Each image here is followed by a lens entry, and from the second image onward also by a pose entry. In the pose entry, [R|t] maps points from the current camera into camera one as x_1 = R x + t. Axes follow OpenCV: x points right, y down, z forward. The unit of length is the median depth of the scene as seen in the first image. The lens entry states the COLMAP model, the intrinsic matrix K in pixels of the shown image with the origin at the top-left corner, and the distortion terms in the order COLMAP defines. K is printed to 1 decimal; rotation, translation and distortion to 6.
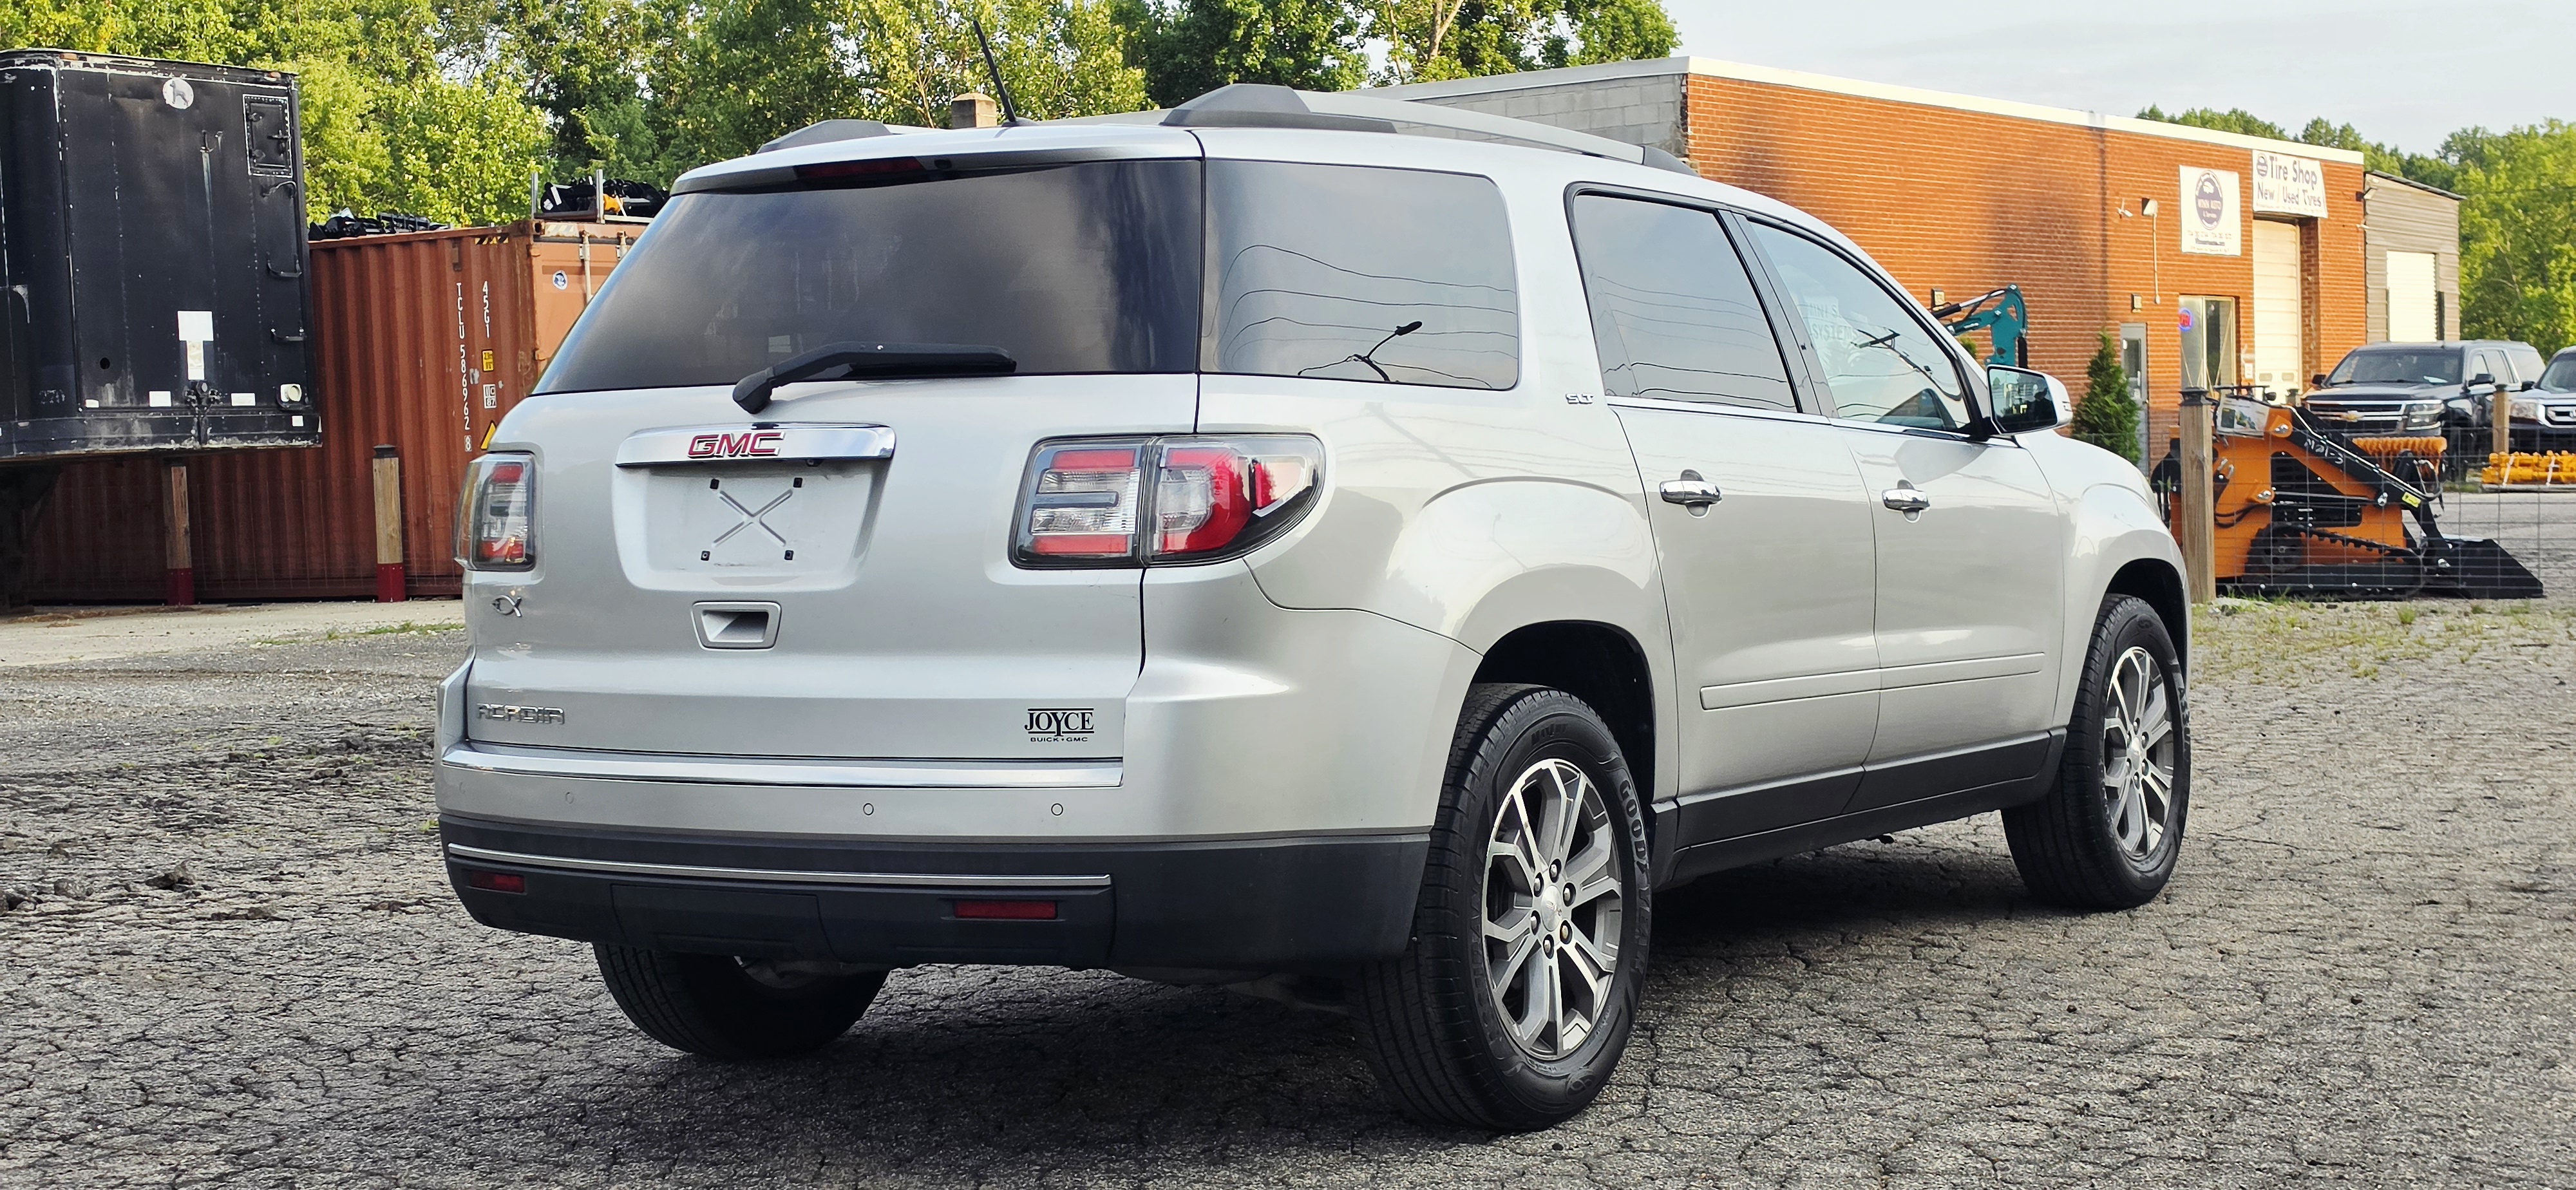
lens RADIAL K [[3545.9, 0, 1318.7], [0, 3545.9, 604.9], [0, 0, 1]] dist [0.082843, 0.000000]
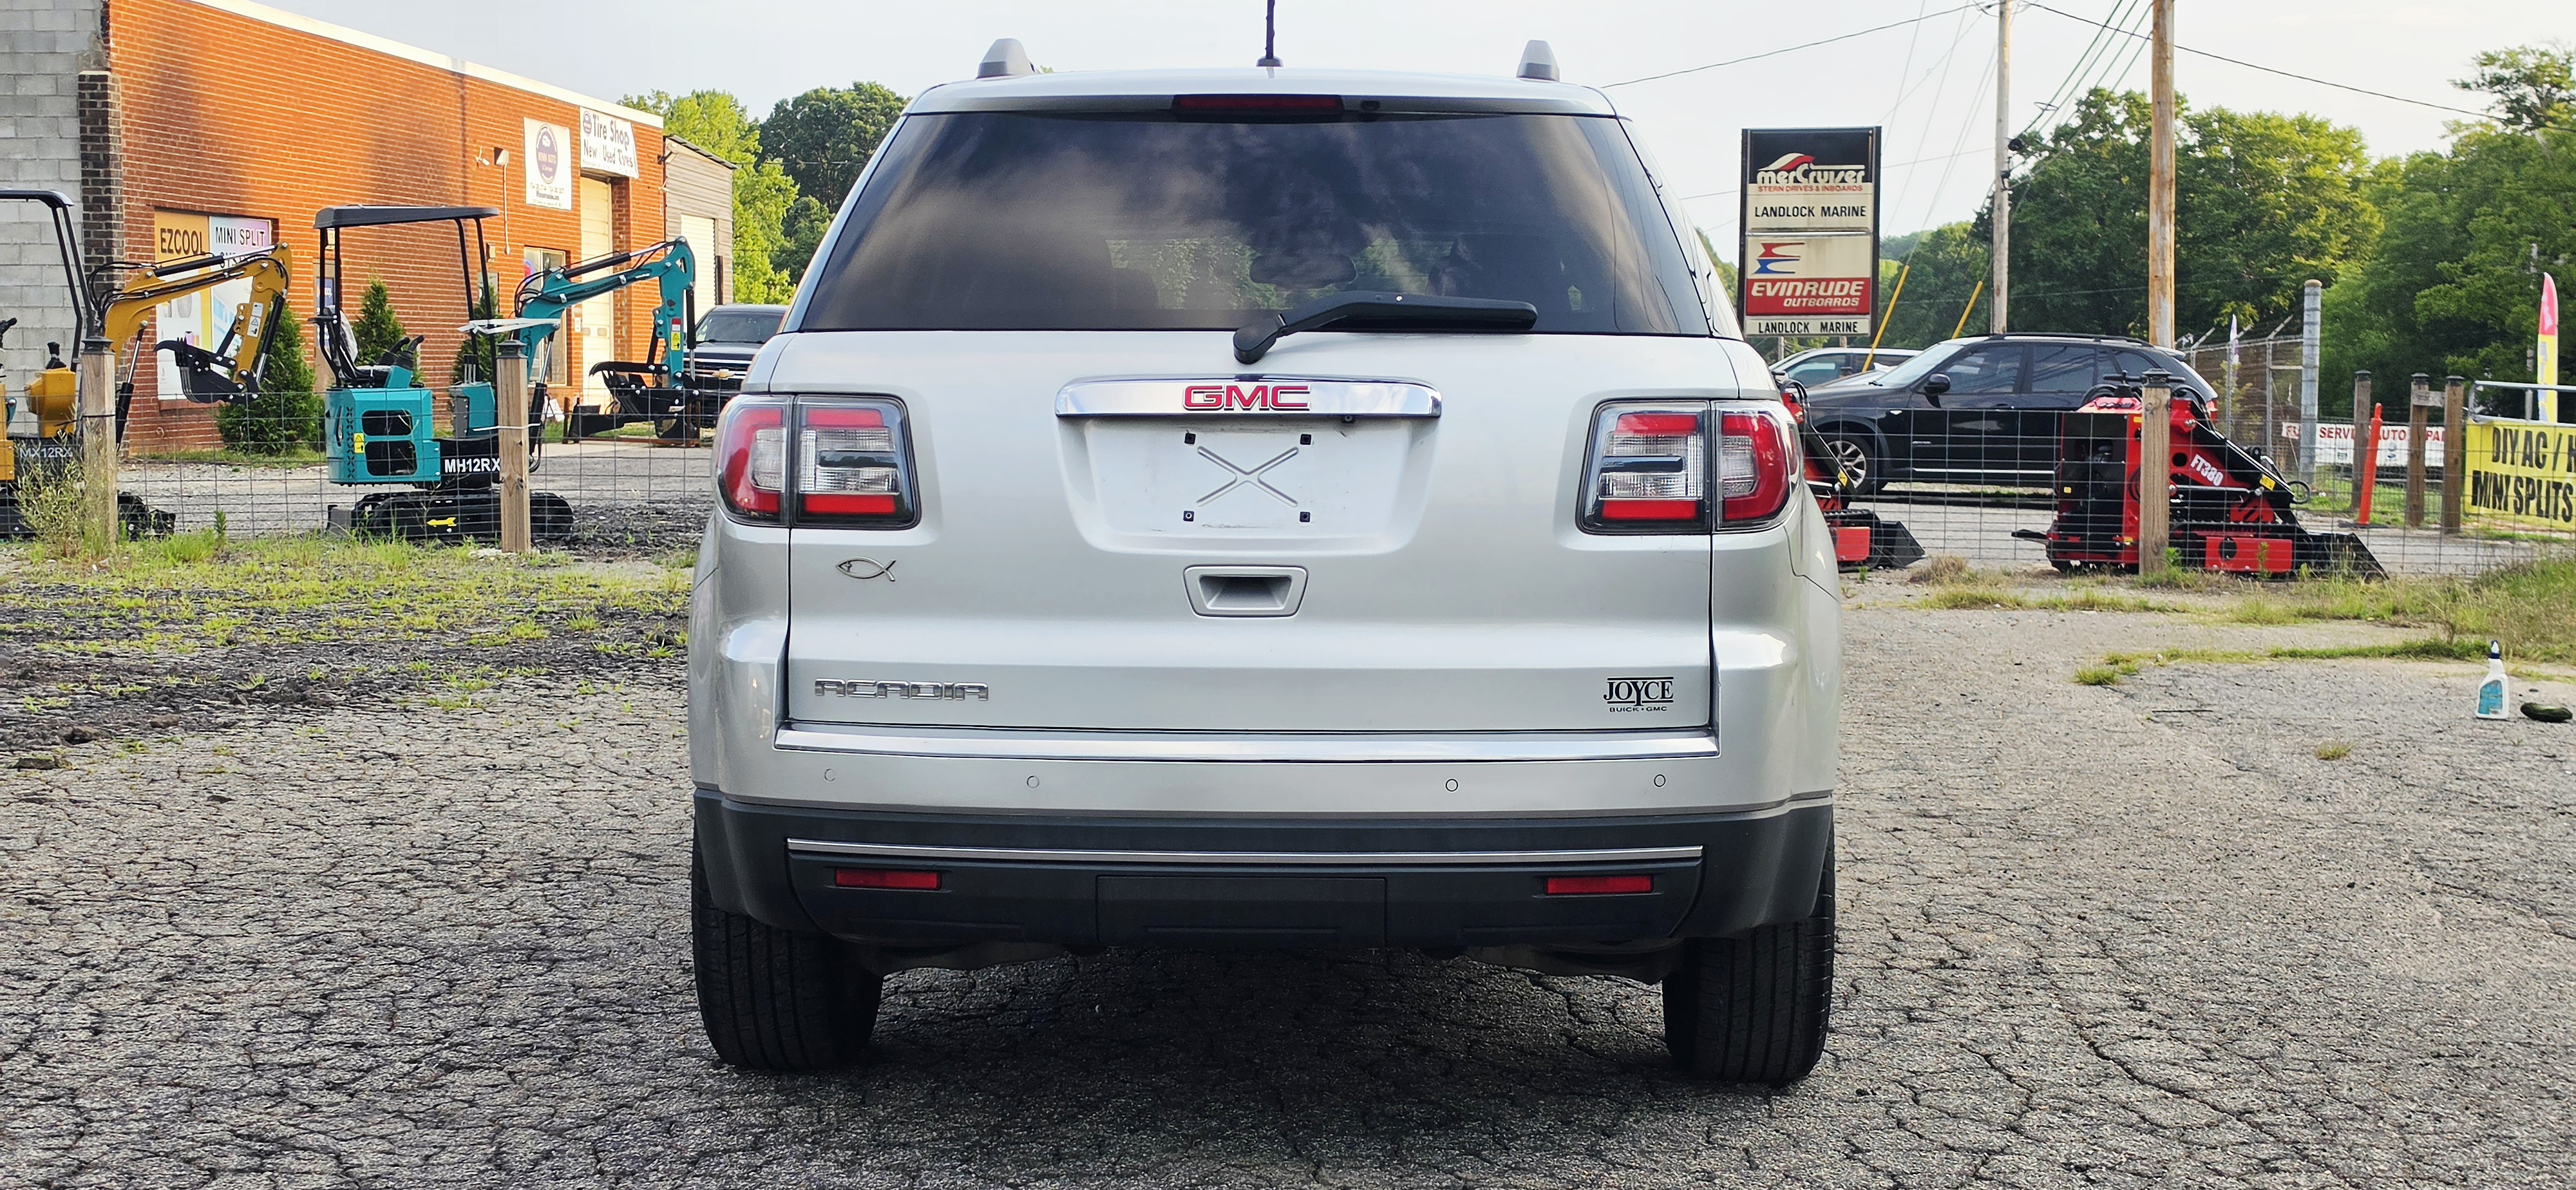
lens RADIAL K [[3545.9, 0, 1292.7], [0, 3545.9, 624.3], [0, 0, 1]] dist [0.082843, 0.000000]
pose [[0.867416, -0.004619, 0.497561, -0.605147], [-0.005217, 0.999818, 0.018375, -0.002701], [-0.497555, -0.018535, 0.867234, 0.188555]]
